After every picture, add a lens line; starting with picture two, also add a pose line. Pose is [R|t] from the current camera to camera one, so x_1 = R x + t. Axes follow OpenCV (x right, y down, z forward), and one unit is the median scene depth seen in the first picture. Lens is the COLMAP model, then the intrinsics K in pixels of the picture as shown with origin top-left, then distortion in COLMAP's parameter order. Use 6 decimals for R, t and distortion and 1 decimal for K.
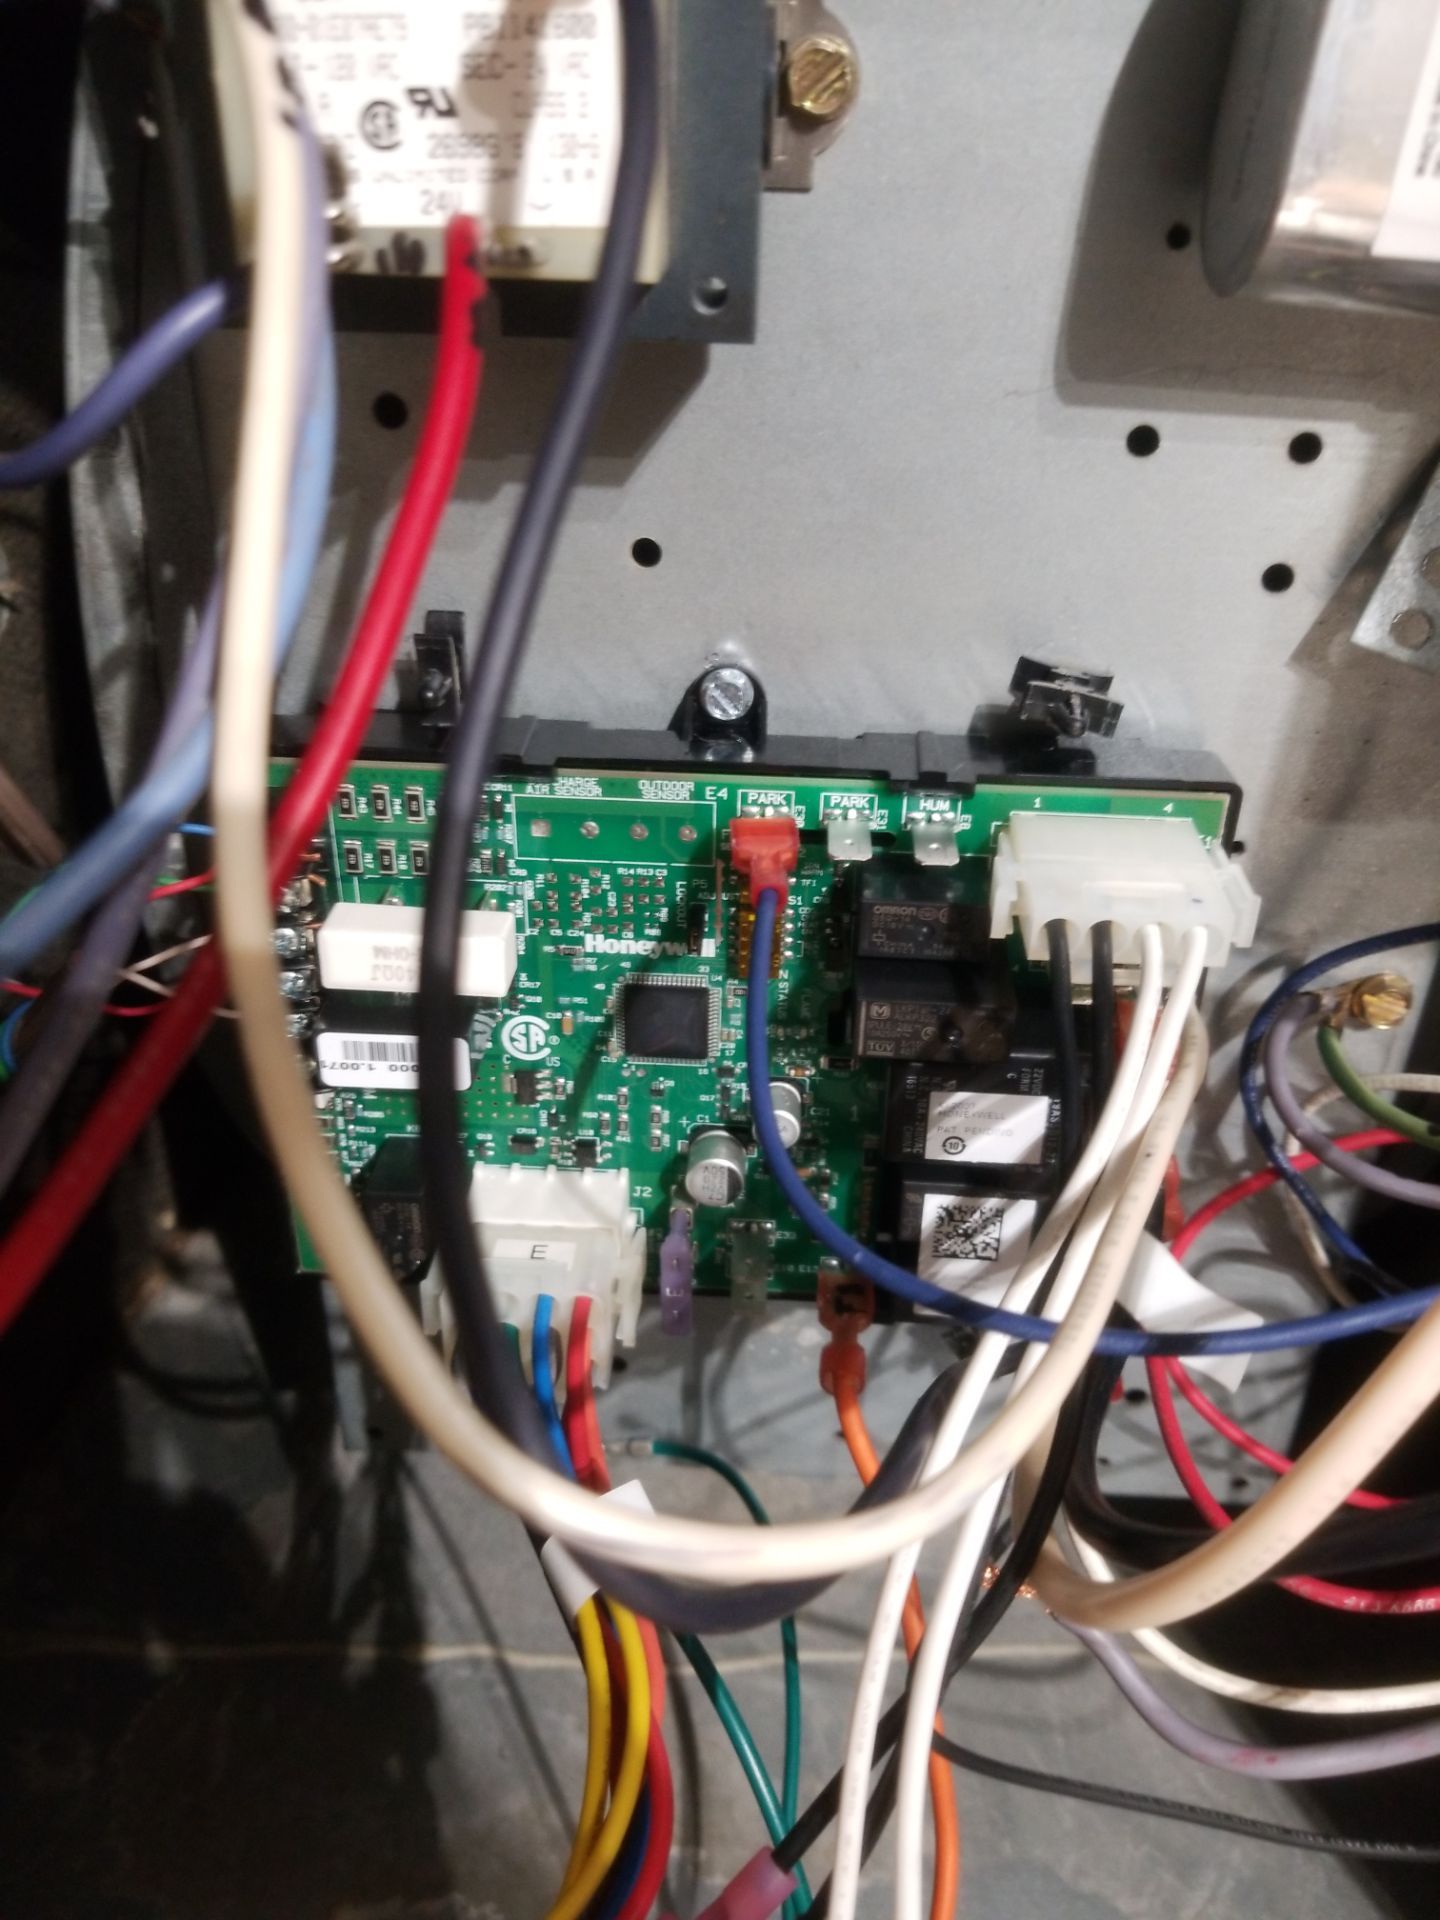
lens RADIAL K [[1433.2, 0, 719.0], [0, 1433.2, 948.2], [0, 0, 1]] dist [0.066680, 0.003290]
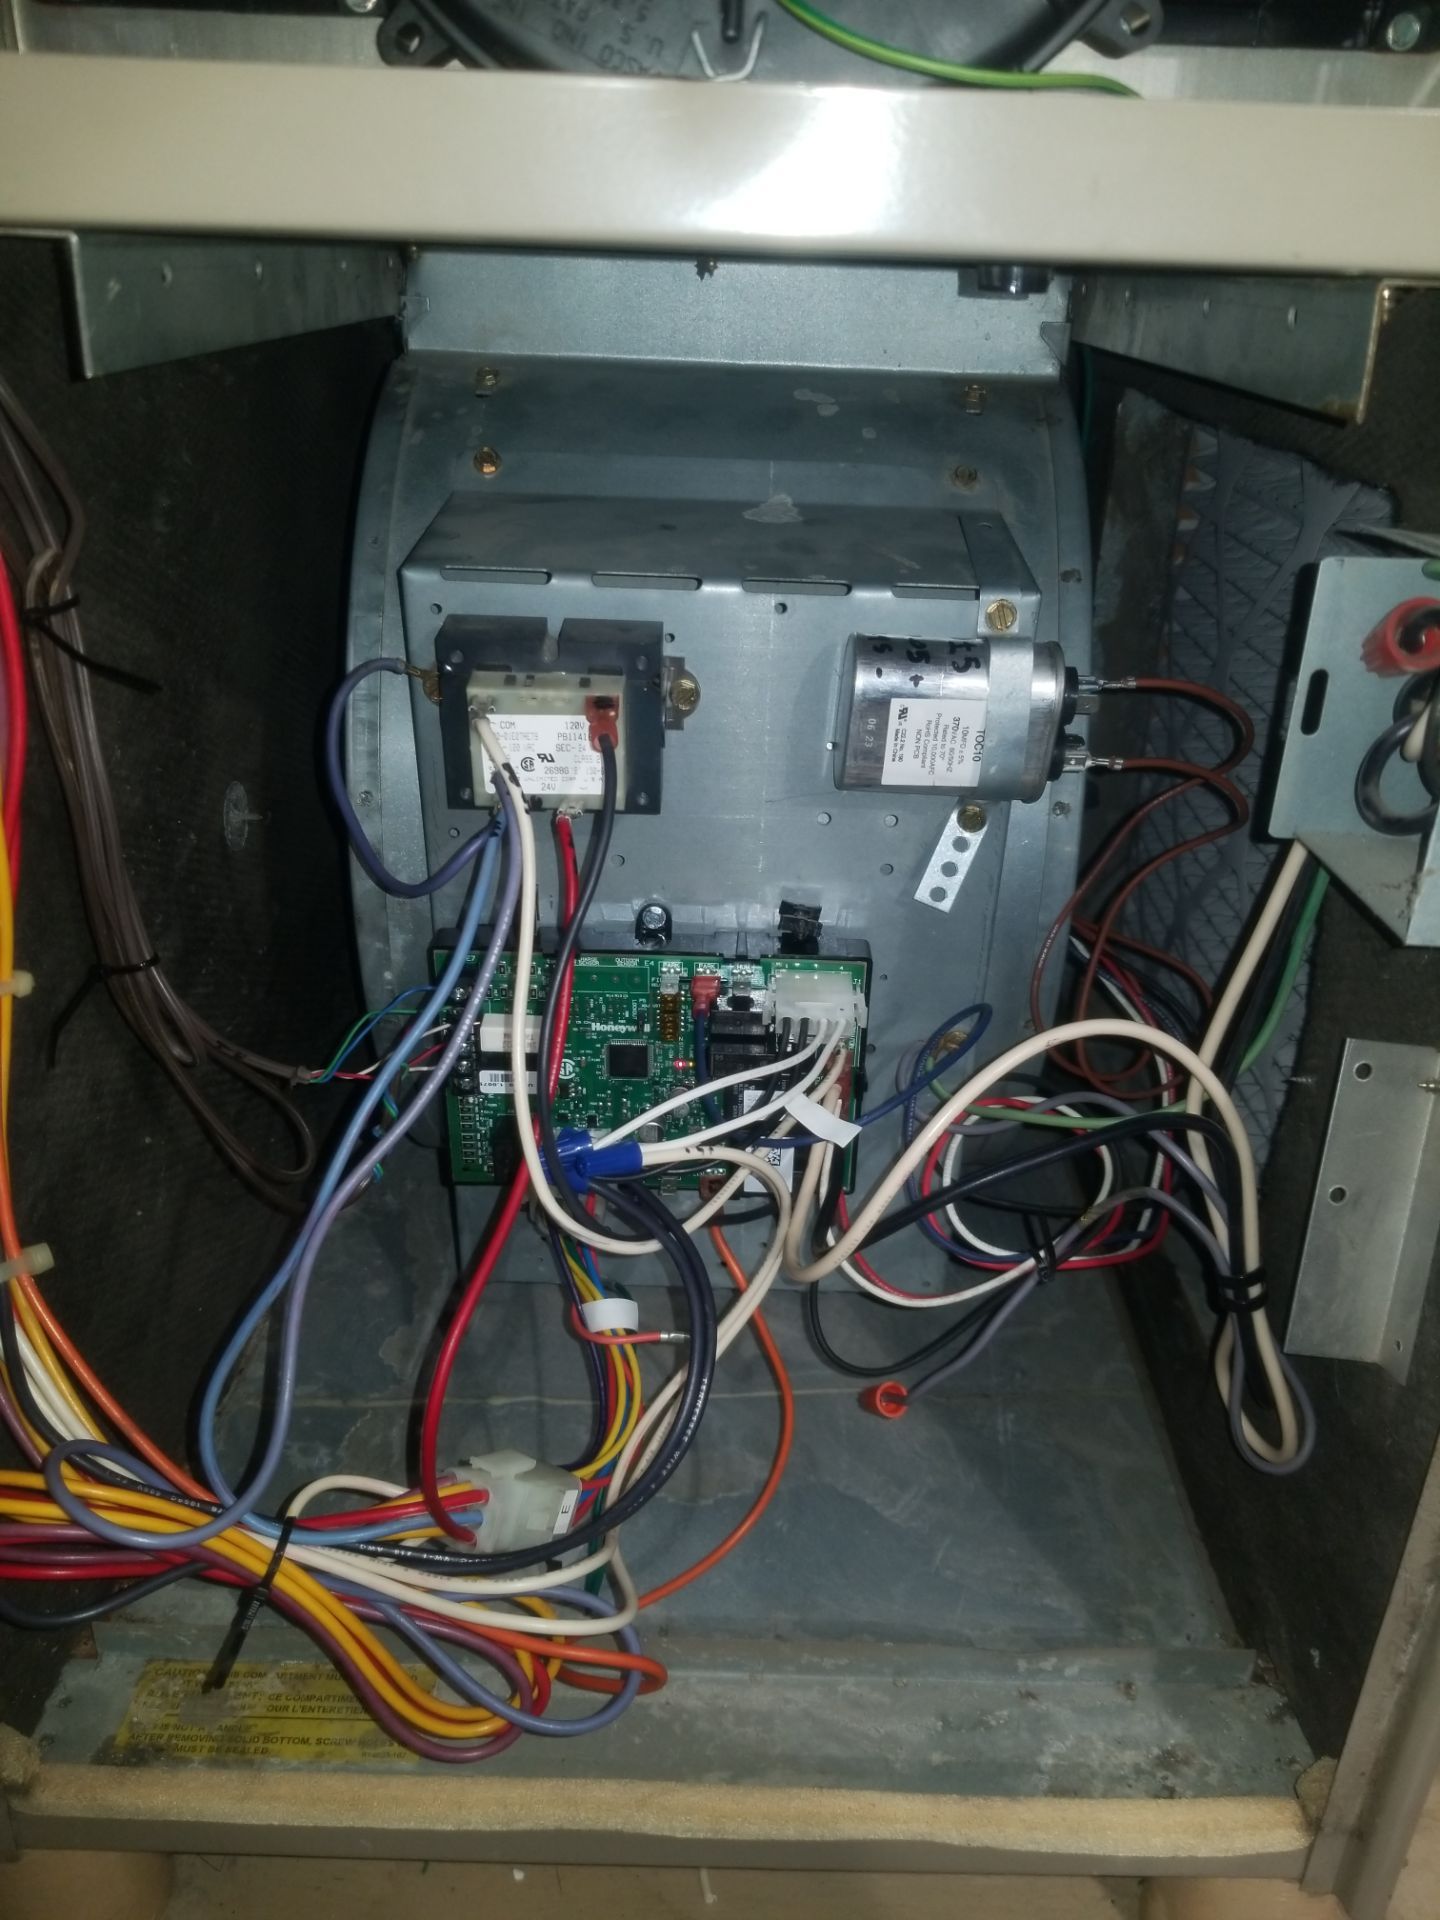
lens RADIAL K [[1433.2, 0, 725.8], [0, 1433.2, 968.8], [0, 0, 1]] dist [0.066680, 0.003290]
pose [[0.999170, -0.014999, 0.037876, 0.031603], [0.014197, 0.999671, 0.021355, -0.137320], [-0.038184, -0.020799, 0.999054, -1.226383]]
